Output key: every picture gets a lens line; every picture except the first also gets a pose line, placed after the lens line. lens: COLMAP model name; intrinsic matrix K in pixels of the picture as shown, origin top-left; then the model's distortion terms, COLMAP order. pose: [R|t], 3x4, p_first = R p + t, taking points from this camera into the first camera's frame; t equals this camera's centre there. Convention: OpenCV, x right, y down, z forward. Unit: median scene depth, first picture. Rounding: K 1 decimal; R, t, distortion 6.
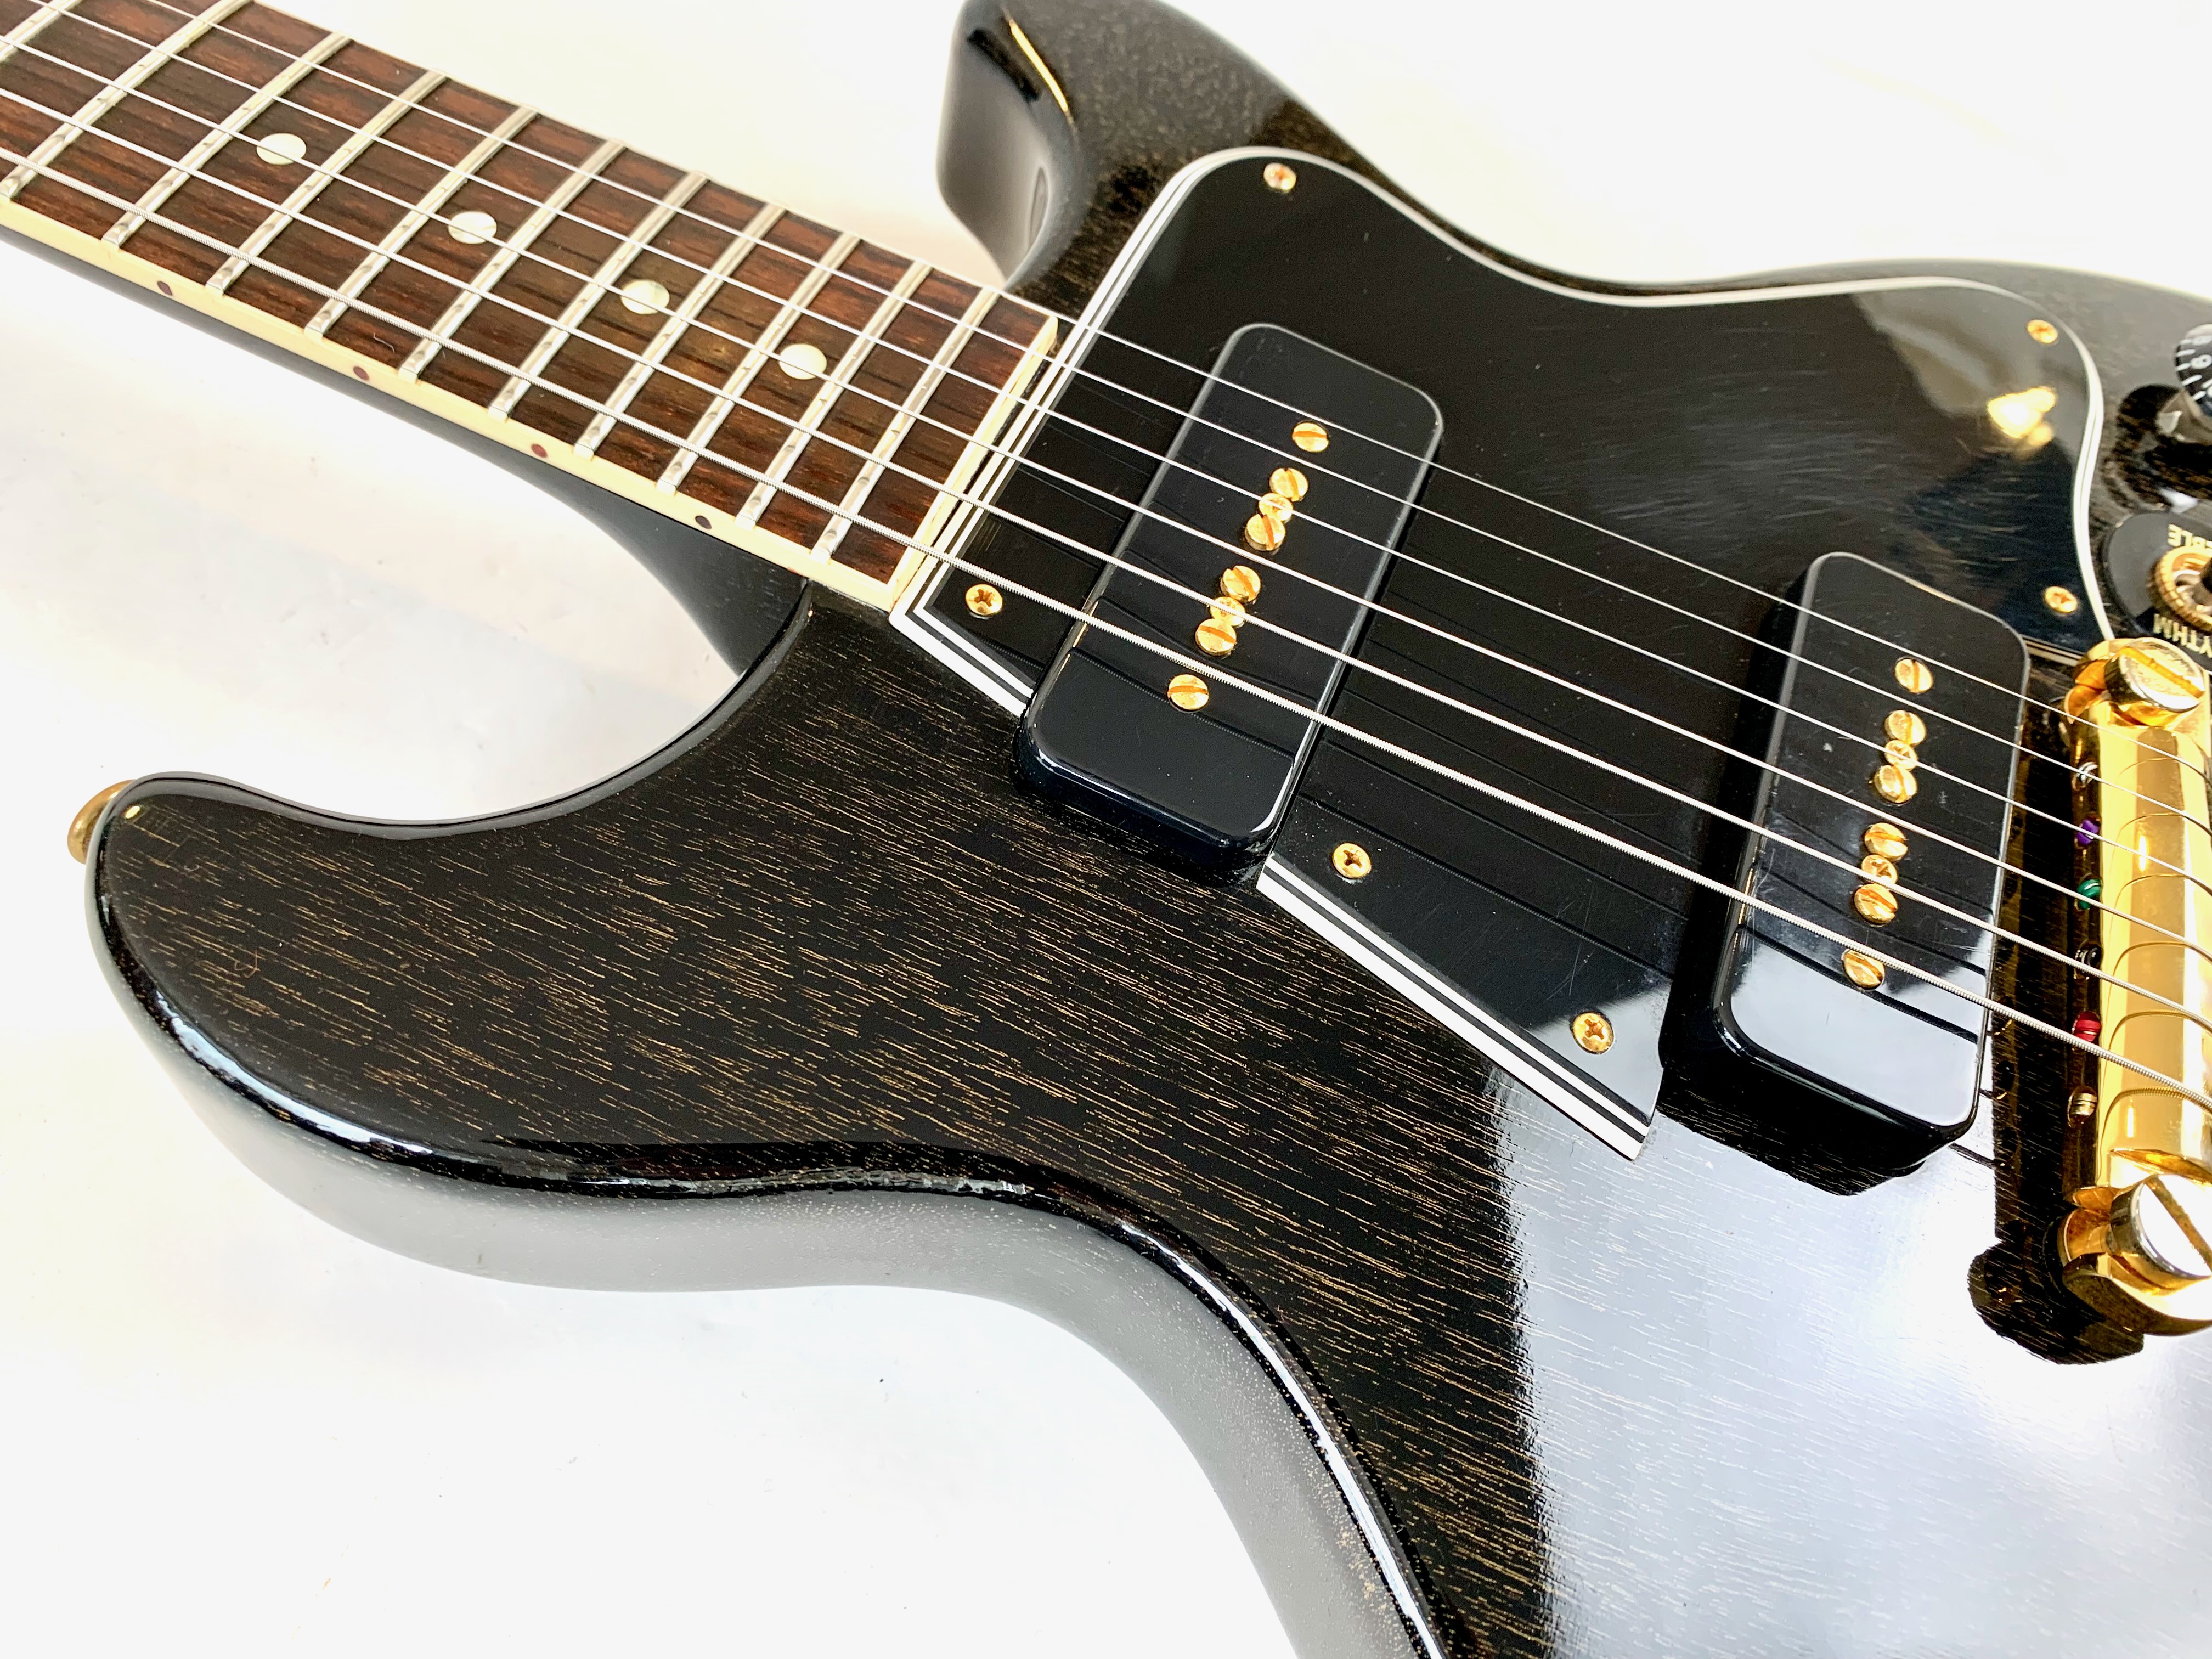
lens RADIAL K [[1668.8, 0, 1127.2], [0, 1668.8, 818.2], [0, 0, 1]] dist [0.140733, -0.395943]
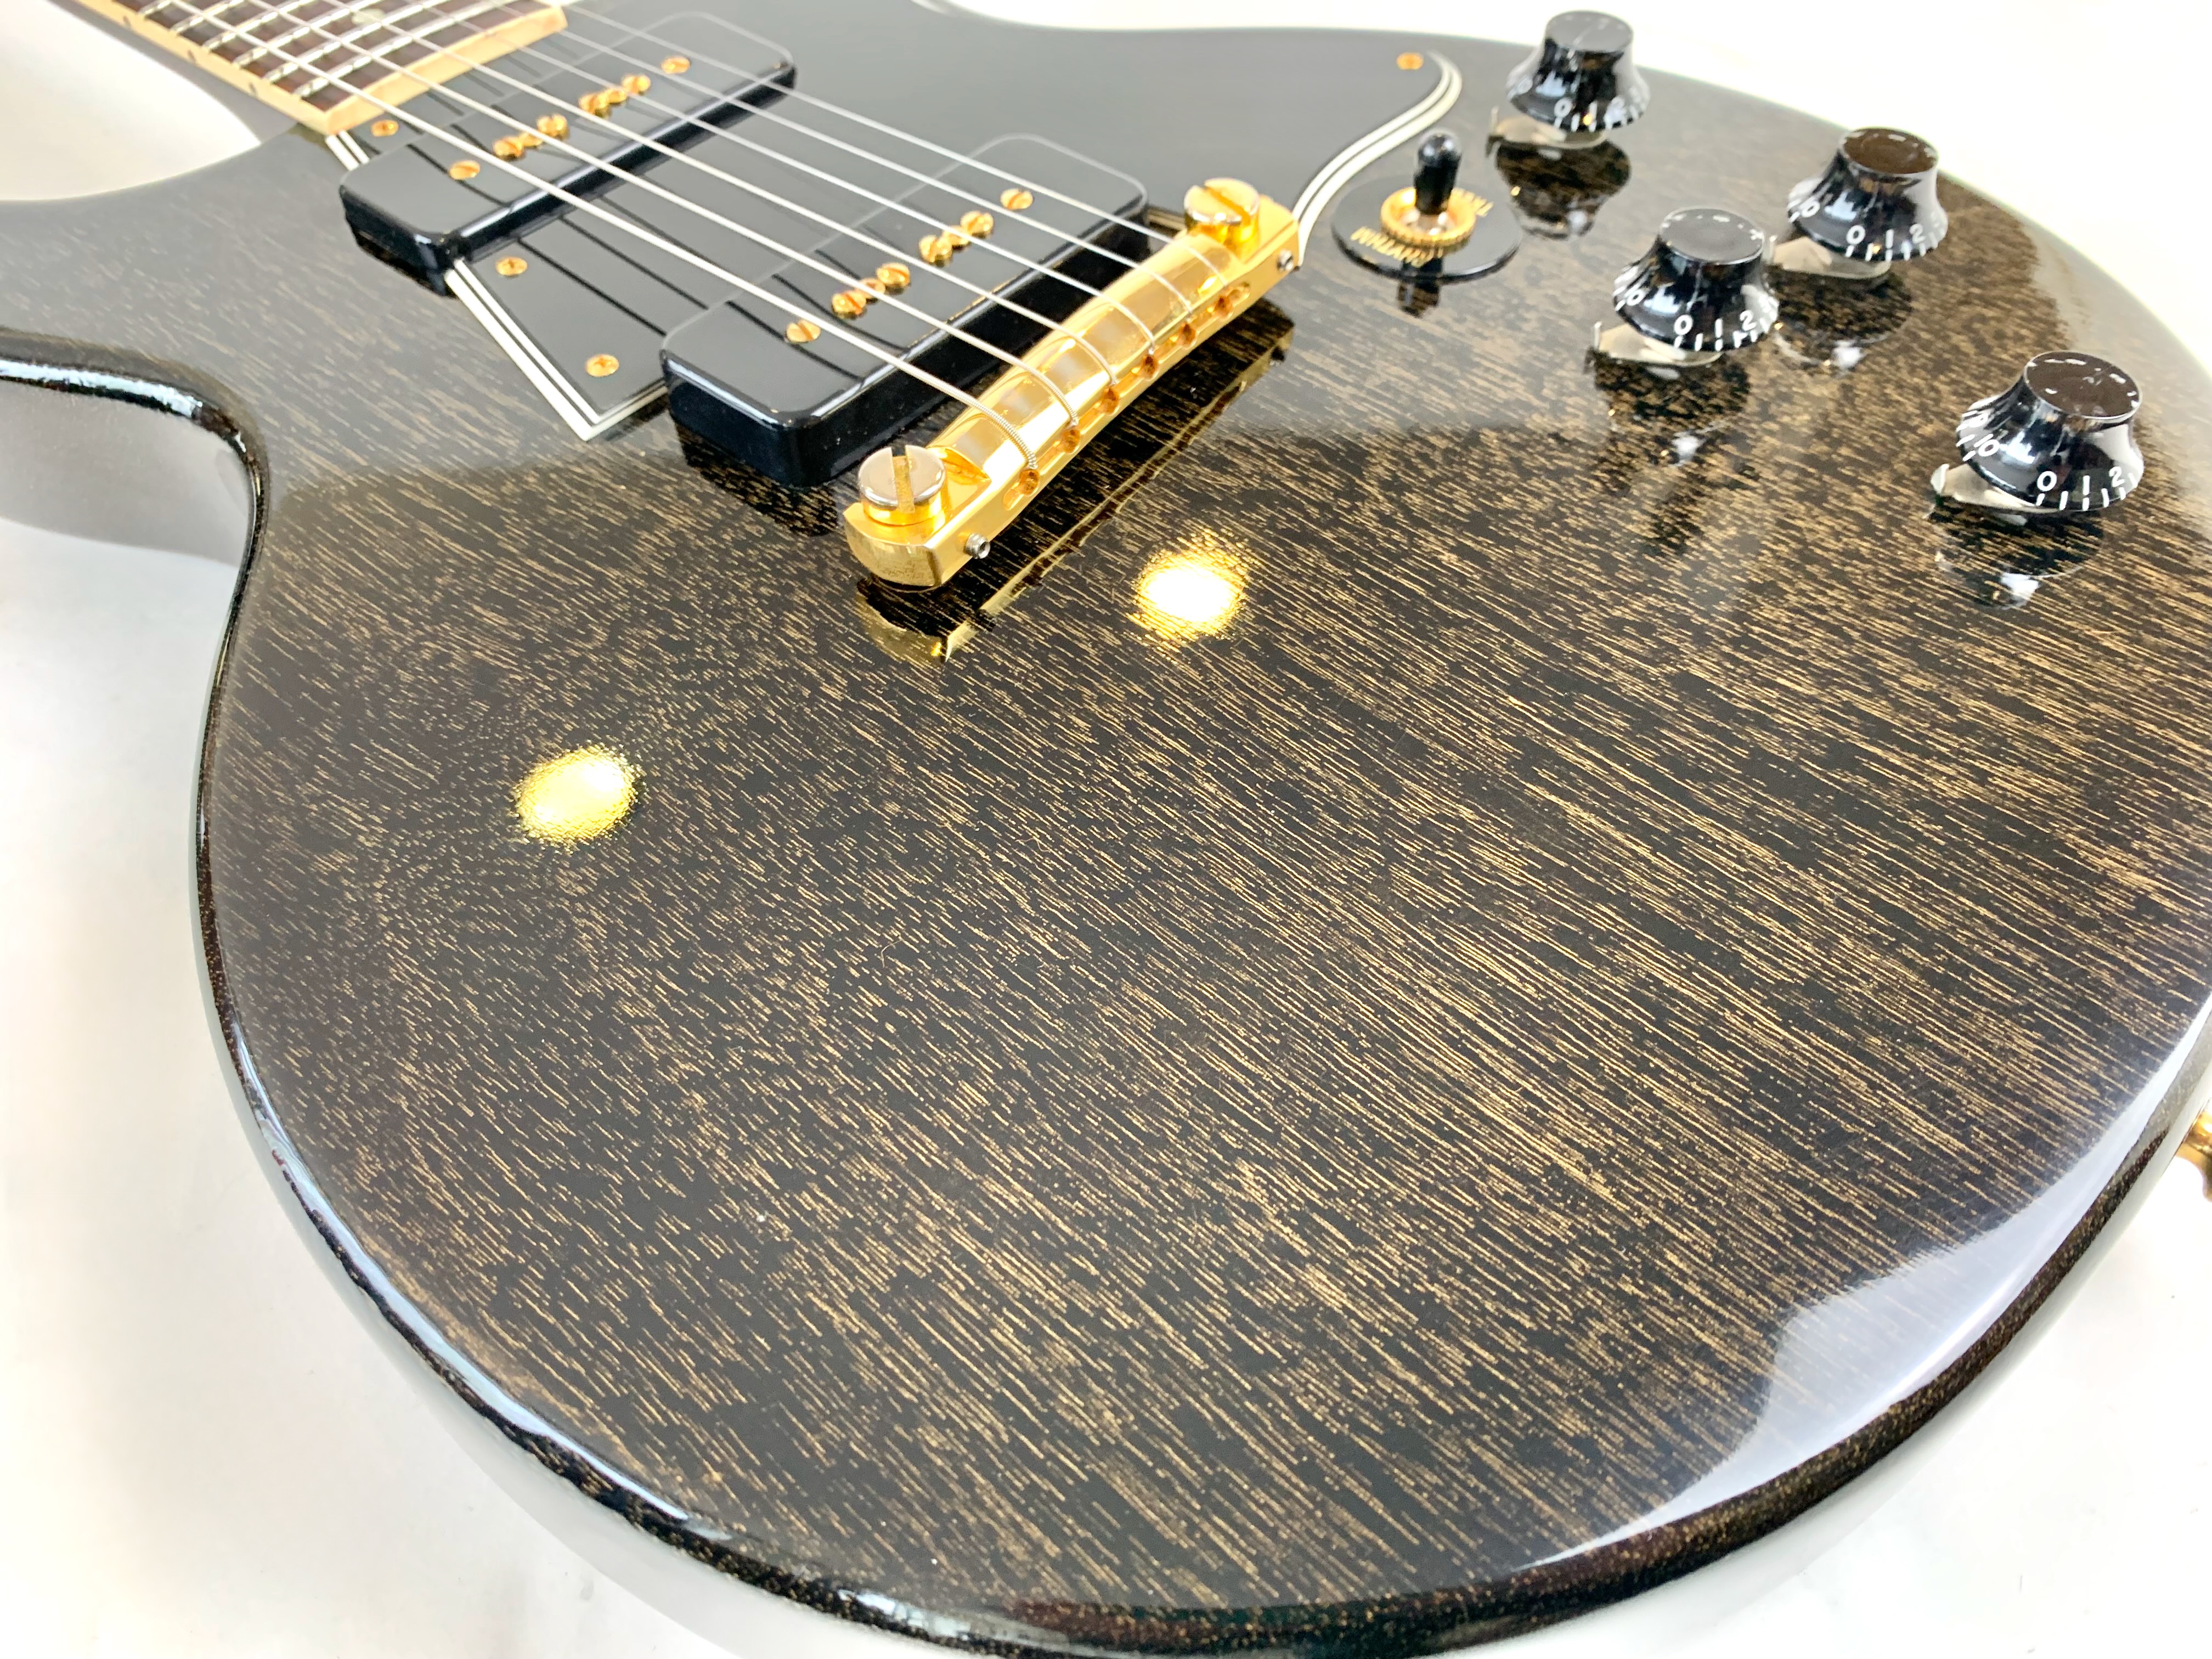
lens RADIAL K [[1699.2, 0, 1095.4], [0, 1699.2, 827.8], [0, 0, 1]] dist [0.113500, -0.336078]
pose [[0.930465, 0.119205, -0.346446, 1.103239], [-0.186743, 0.967846, -0.168526, 0.607270], [0.315217, 0.221504, 0.922808, -0.041644]]
